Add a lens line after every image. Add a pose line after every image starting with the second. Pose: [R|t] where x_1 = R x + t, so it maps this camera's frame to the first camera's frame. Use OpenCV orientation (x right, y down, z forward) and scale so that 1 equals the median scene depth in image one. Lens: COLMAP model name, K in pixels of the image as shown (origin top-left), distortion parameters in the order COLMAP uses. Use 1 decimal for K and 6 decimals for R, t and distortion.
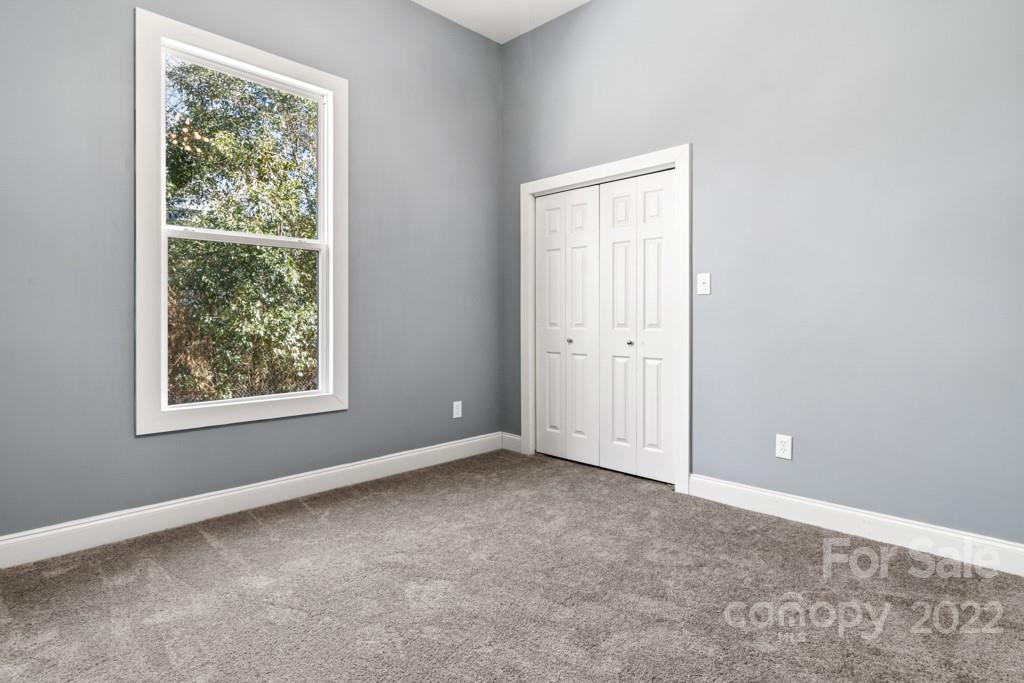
lens RADIAL K [[546.8, 0, 507.6], [0, 546.8, 320.1], [0, 0, 1]] dist [0.002085, 0.000094]
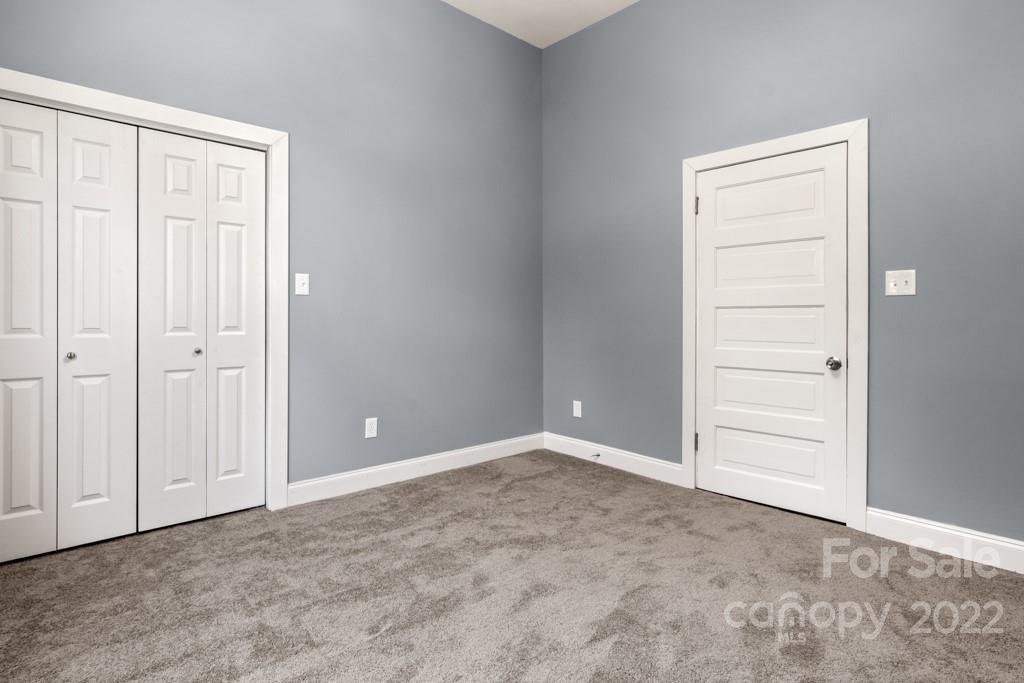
lens RADIAL K [[546.8, 0, 507.6], [0, 546.8, 320.1], [0, 0, 1]] dist [0.002085, 0.000094]
pose [[0.039543, -0.001458, 0.999217, -0.564304], [0.000649, 0.999999, 0.001433, -0.003024], [-0.999218, 0.000592, 0.039544, 0.557332]]
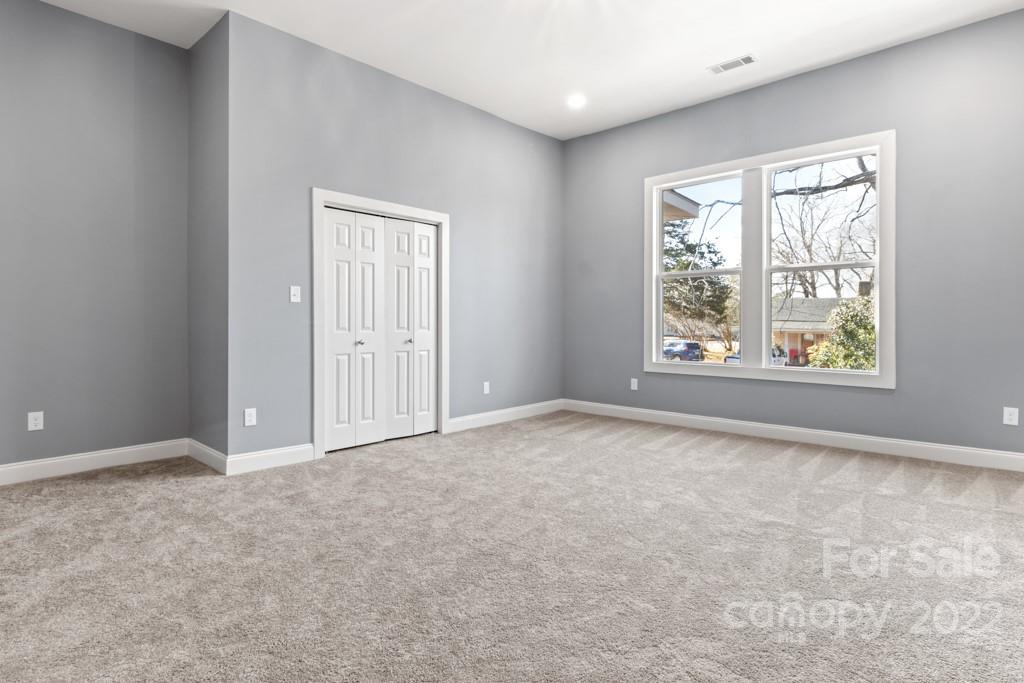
lens RADIAL K [[546.8, 0, 507.6], [0, 546.8, 320.1], [0, 0, 1]] dist [0.002085, 0.000094]
pose [[-0.044760, -0.003939, 0.998990, -1.224903], [0.002008, 0.999990, 0.004033, -0.016366], [-0.998996, 0.002186, -0.044751, 0.856873]]
